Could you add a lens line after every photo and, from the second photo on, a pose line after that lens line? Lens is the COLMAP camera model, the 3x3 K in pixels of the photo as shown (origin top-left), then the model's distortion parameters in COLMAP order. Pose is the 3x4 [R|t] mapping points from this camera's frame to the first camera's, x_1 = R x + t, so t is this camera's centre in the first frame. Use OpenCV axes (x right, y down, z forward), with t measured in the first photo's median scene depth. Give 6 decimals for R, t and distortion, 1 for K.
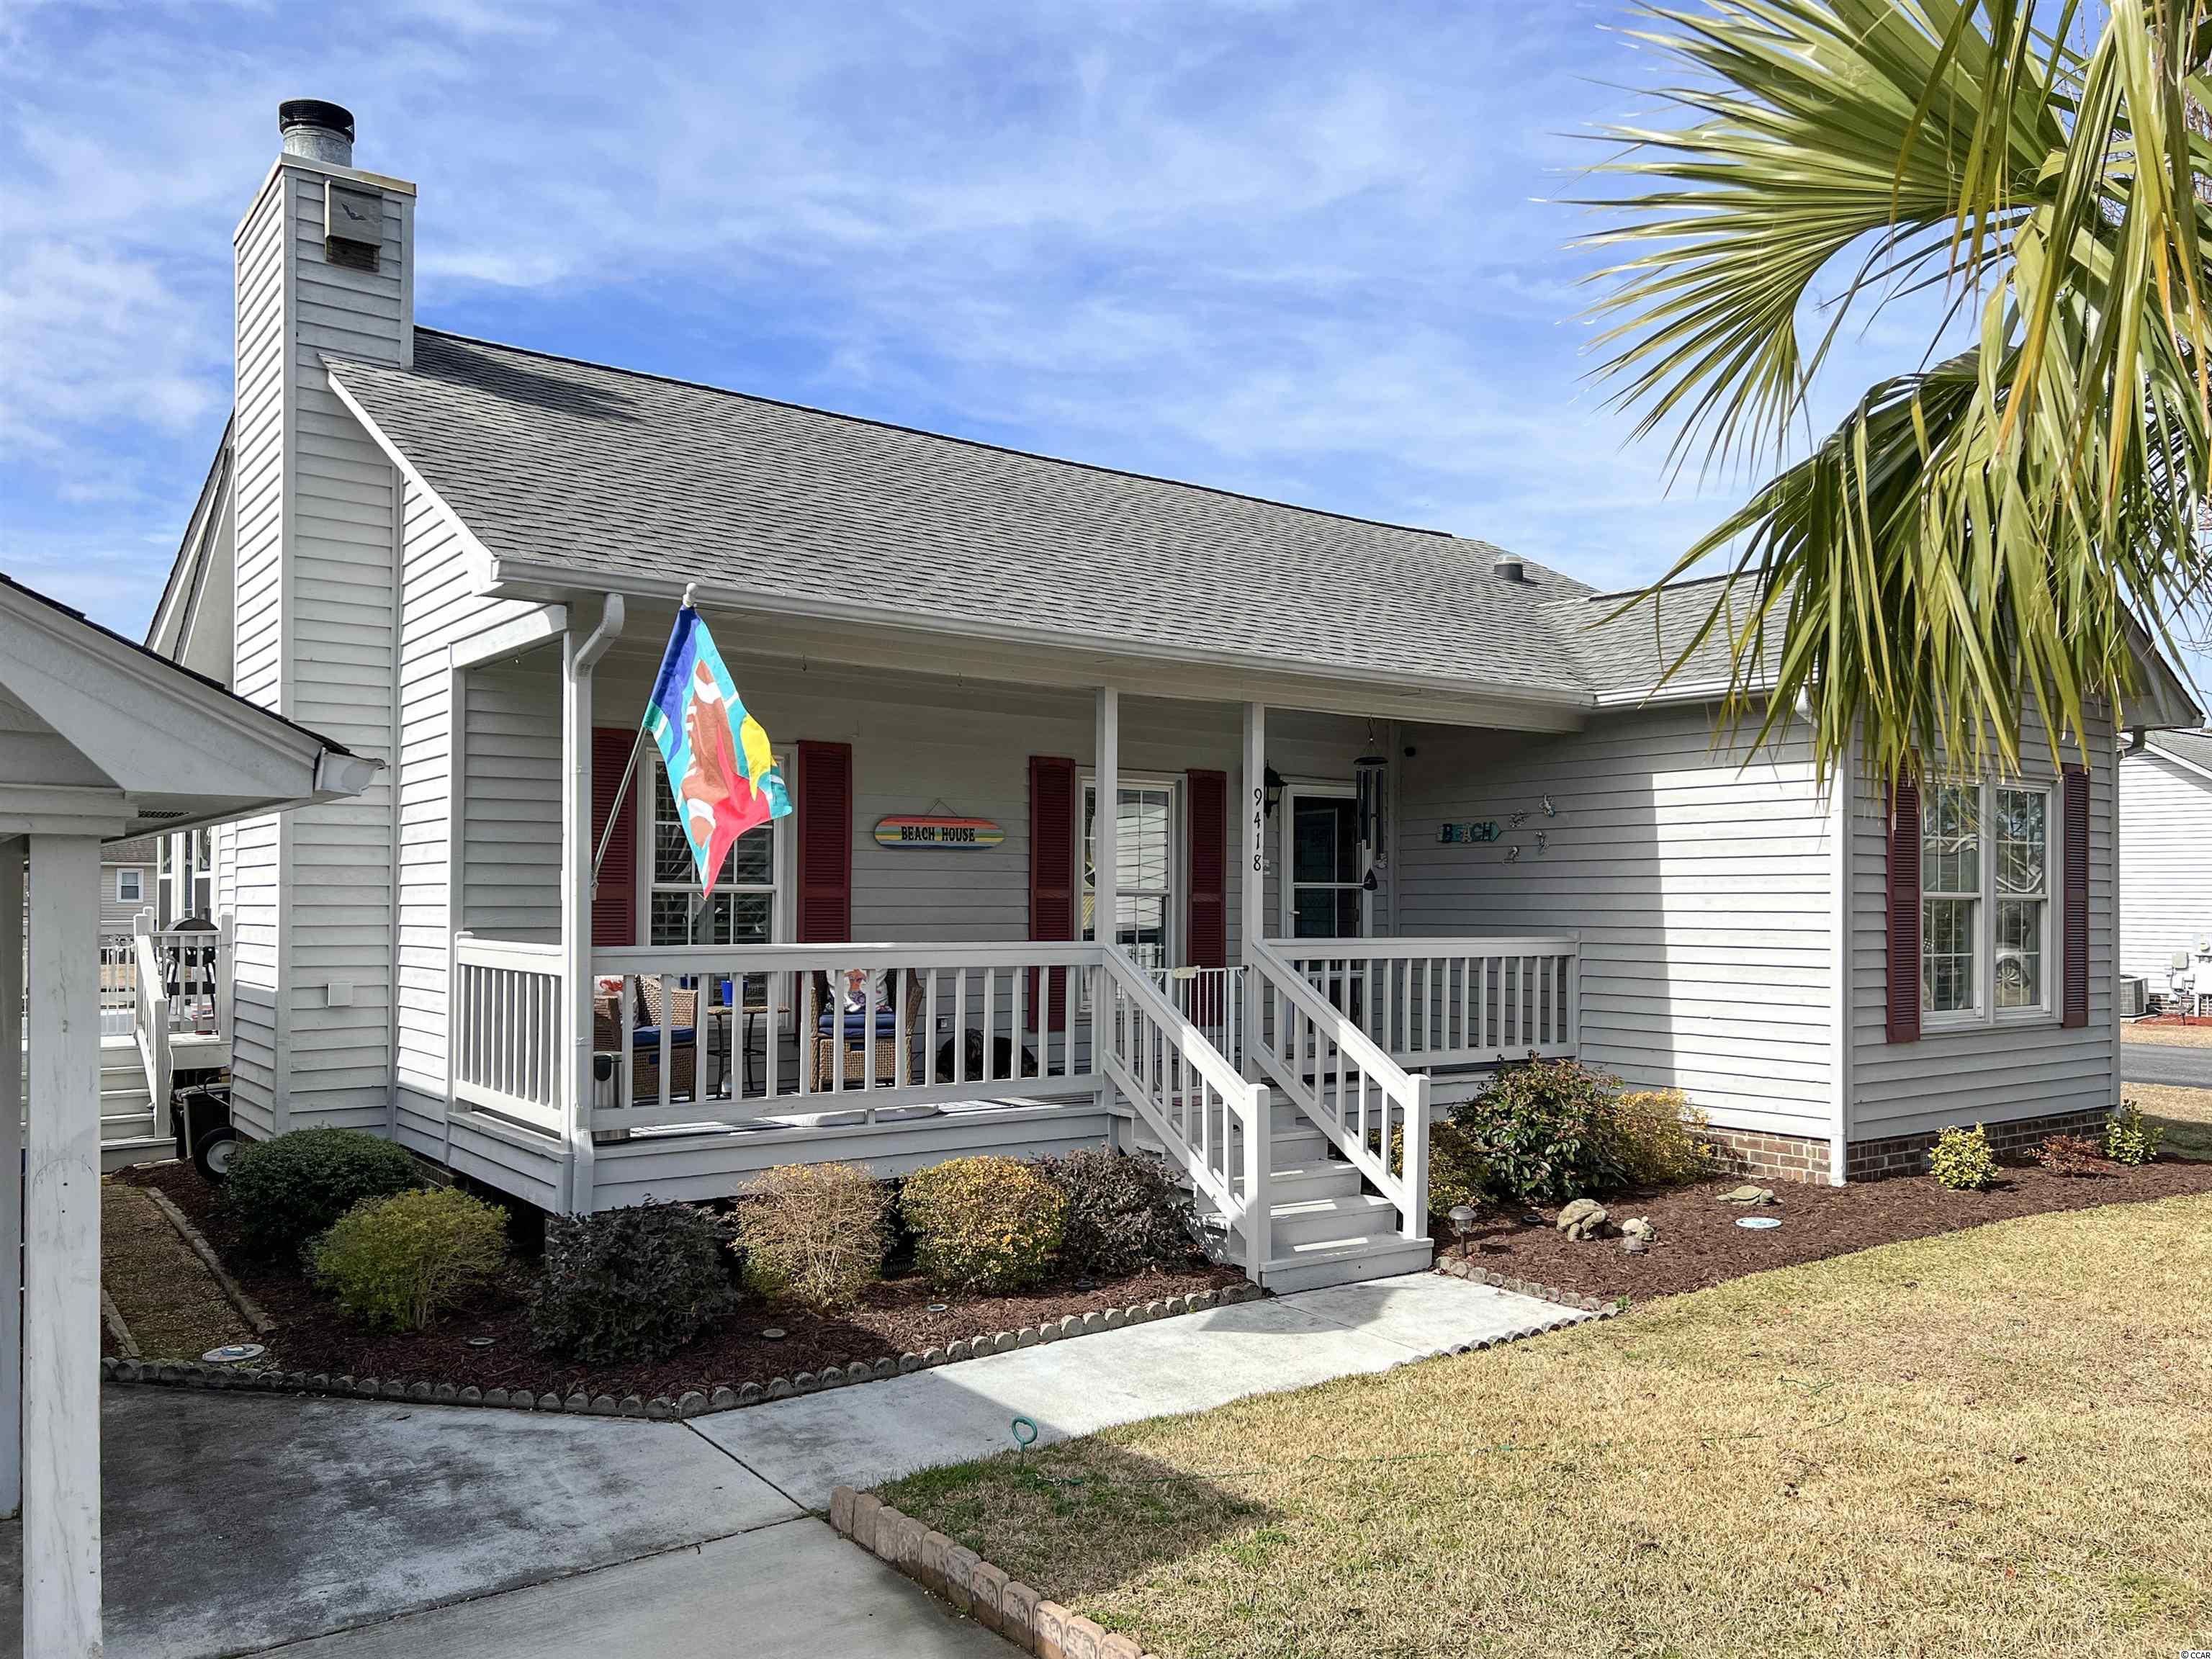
lens RADIAL K [[1693.8, 0, 1106.0], [0, 1693.8, 829.5], [0, 0, 1]] dist [0.077600, 0.000858]
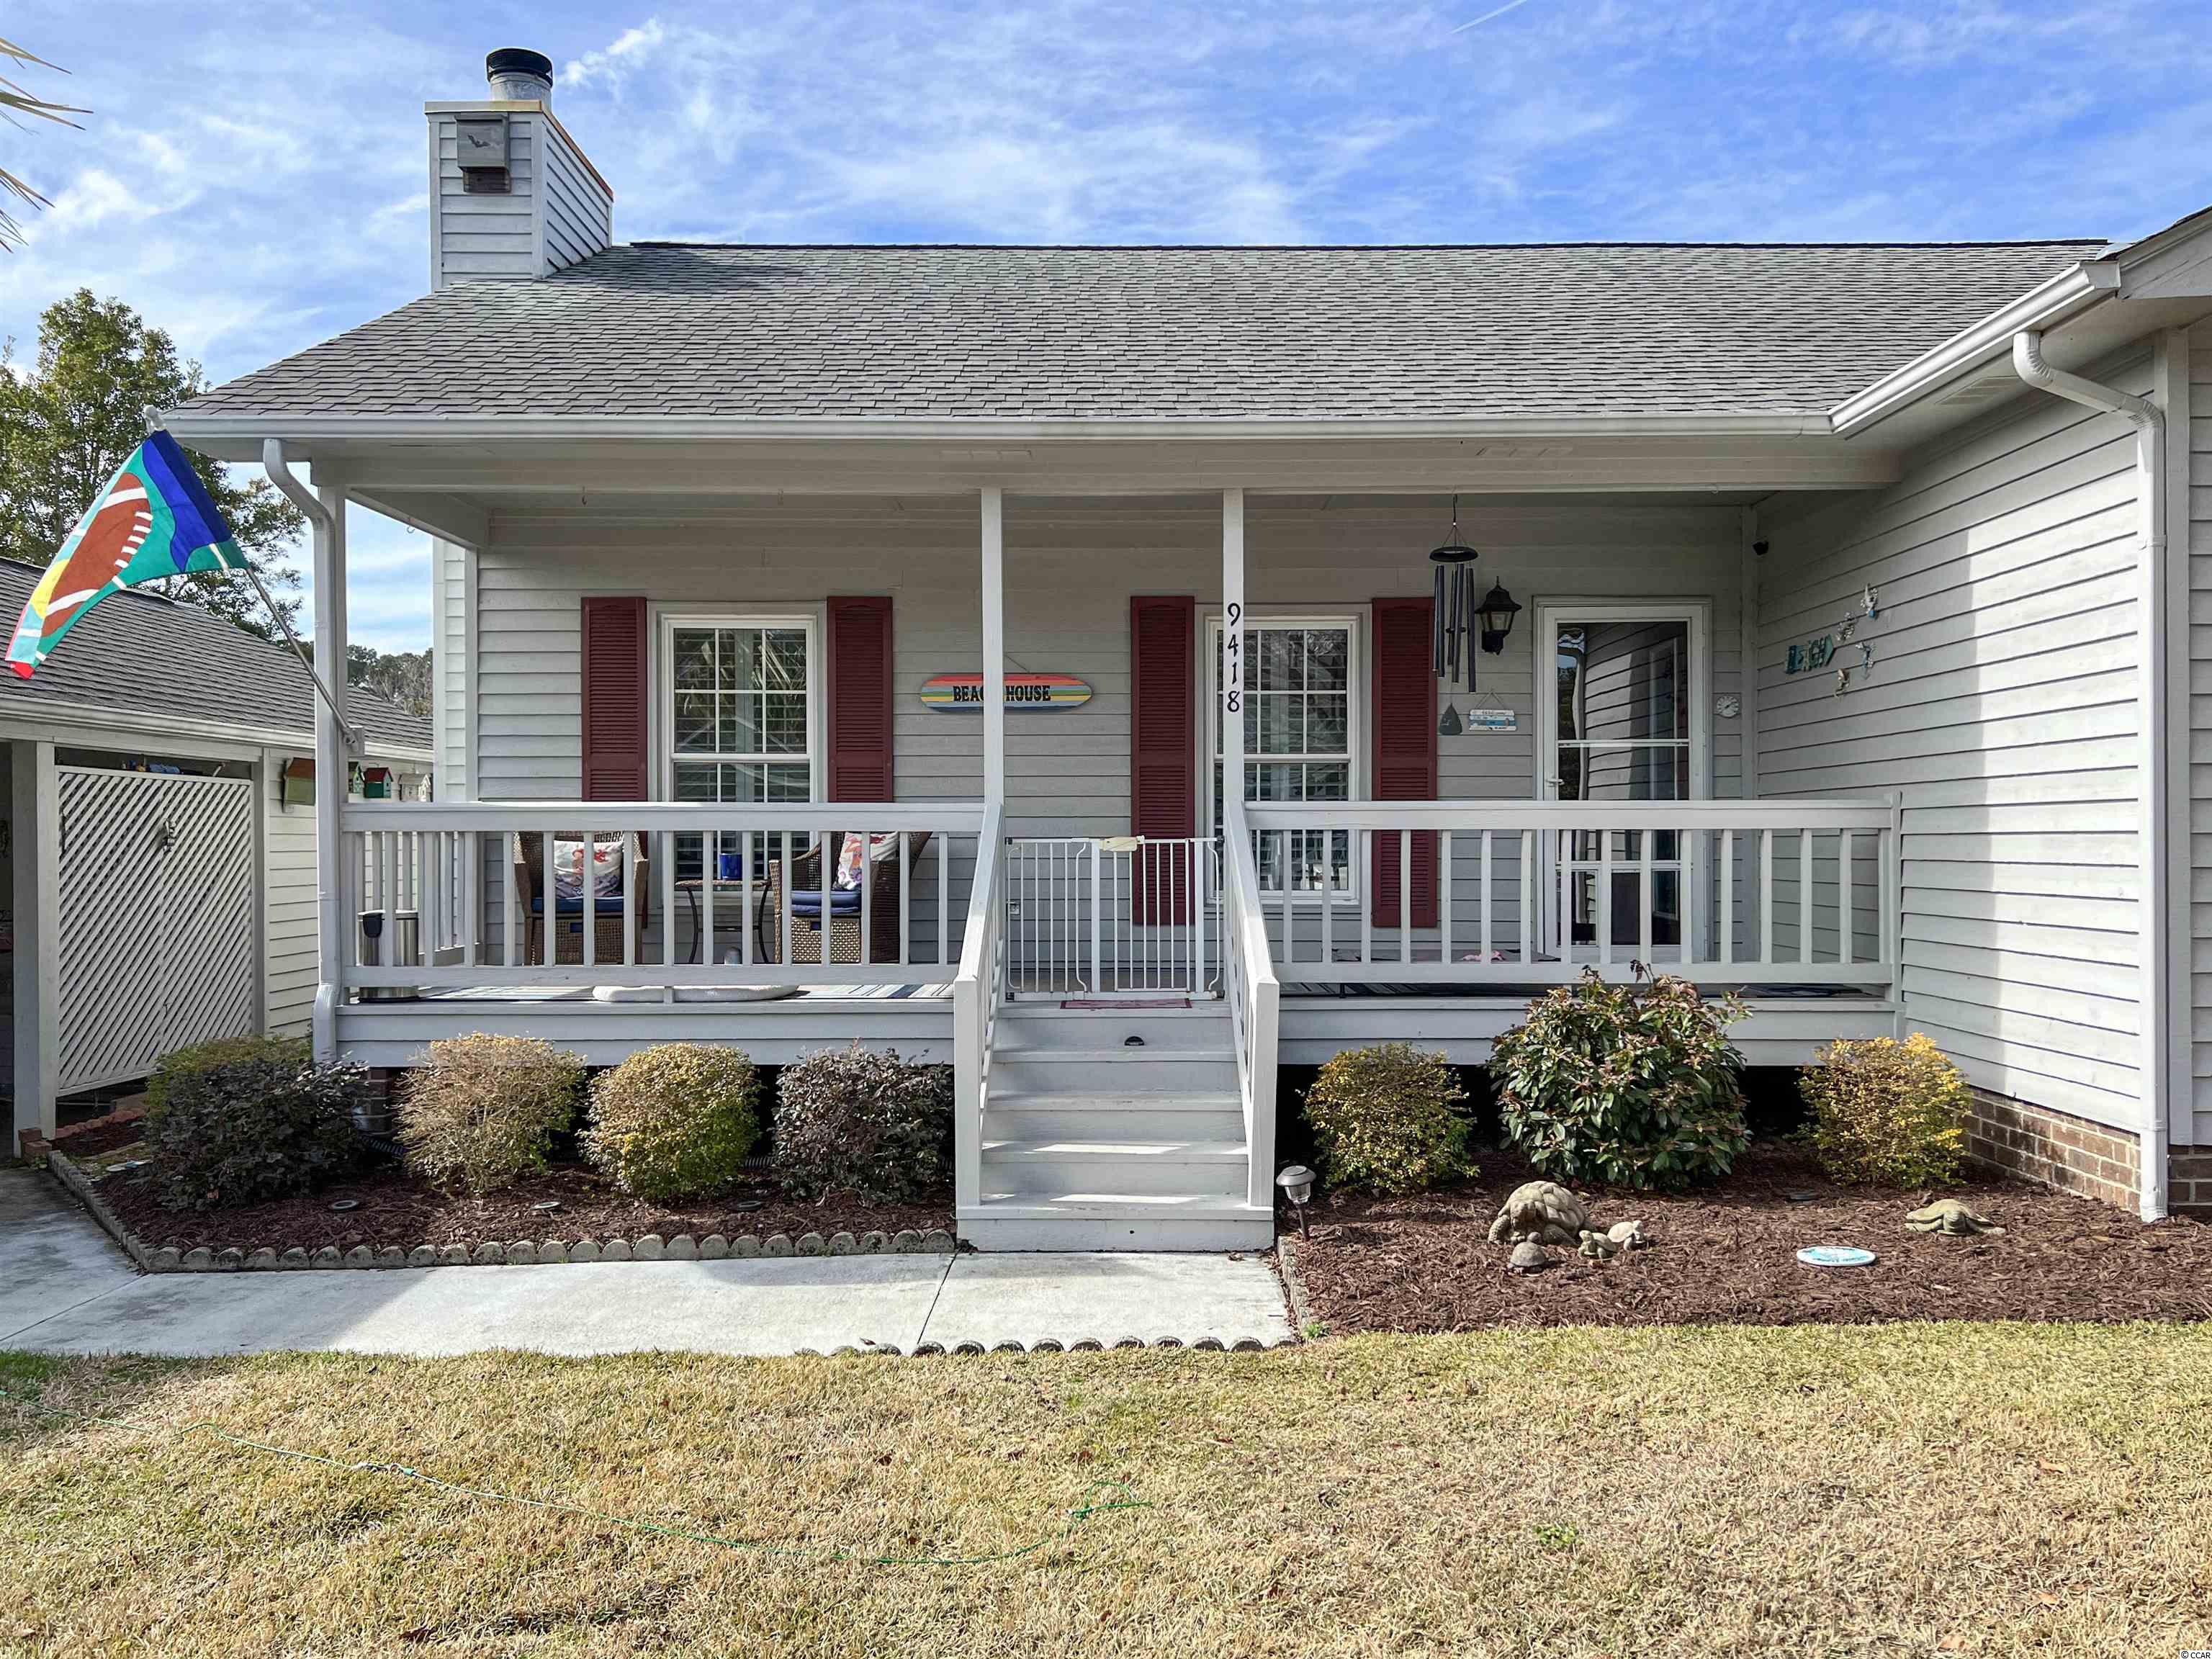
lens RADIAL K [[1654.3, 0, 1106.0], [0, 1654.3, 829.5], [0, 0, 1]] dist [0.088437, -0.106505]
pose [[0.800741, -0.010312, -0.598922, 0.482706], [0.032432, 0.999132, 0.026157, 0.055367], [0.598133, -0.040369, 0.800380, 0.365055]]
